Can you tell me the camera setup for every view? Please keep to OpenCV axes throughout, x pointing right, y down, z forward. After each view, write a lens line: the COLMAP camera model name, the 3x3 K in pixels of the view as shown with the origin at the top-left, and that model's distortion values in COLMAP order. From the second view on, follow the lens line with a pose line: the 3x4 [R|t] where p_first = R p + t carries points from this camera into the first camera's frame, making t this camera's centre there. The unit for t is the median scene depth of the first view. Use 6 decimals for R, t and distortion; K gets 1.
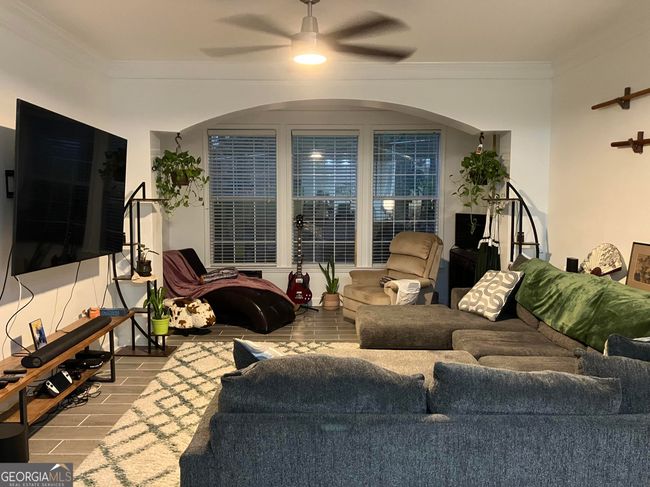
lens RADIAL K [[550.8, 0, 325.0], [0, 550.8, 243.5], [0, 0, 1]] dist [0.124526, -0.120344]
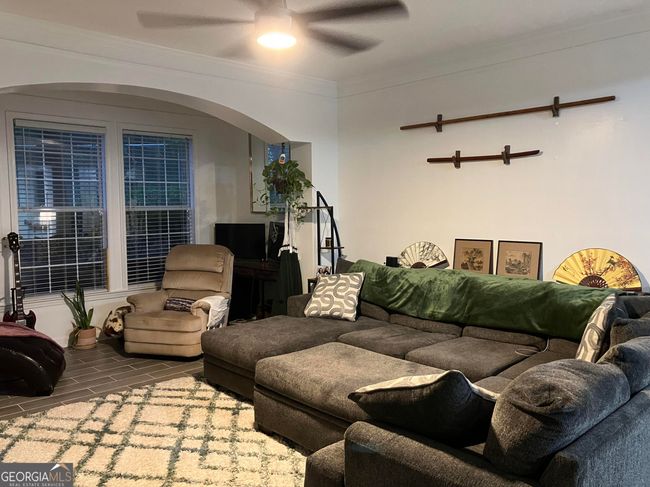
lens RADIAL K [[550.8, 0, 325.0], [0, 550.8, 243.5], [0, 0, 1]] dist [0.124526, -0.120344]
pose [[0.735920, -0.059614, 0.674439, -0.395384], [0.073837, 0.997242, 0.007579, -0.018258], [-0.673030, 0.044220, 0.738292, 0.231139]]
